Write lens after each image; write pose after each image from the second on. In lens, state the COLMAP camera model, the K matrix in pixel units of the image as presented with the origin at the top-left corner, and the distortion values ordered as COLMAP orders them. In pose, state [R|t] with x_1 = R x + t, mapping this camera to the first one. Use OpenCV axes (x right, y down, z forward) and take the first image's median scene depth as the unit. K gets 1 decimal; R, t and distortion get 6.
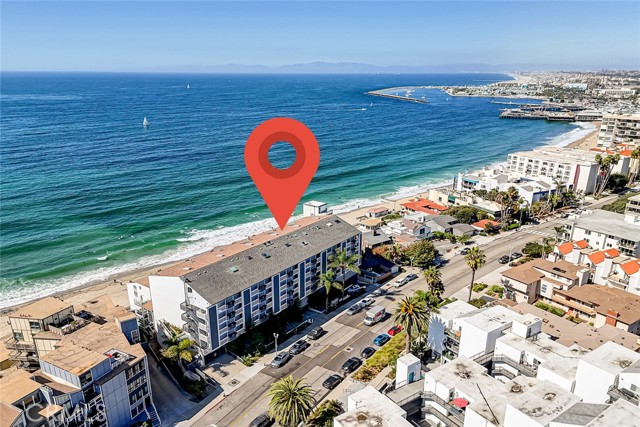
lens RADIAL K [[474.8, 0, 319.9], [0, 474.8, 254.3], [0, 0, 1]] dist [0.033012, -0.008258]
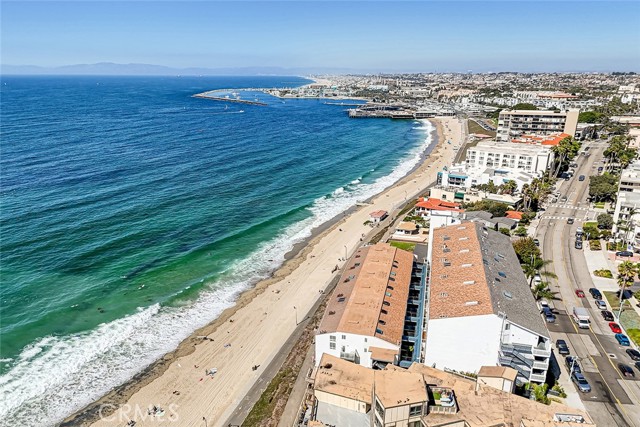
lens RADIAL K [[474.8, 0, 319.9], [0, 474.8, 254.3], [0, 0, 1]] dist [0.033012, -0.008258]
pose [[0.919675, -0.140252, 0.366780, -0.281269], [0.141838, 0.989628, 0.022773, -0.038618], [-0.366169, 0.031080, 0.930029, 0.101625]]
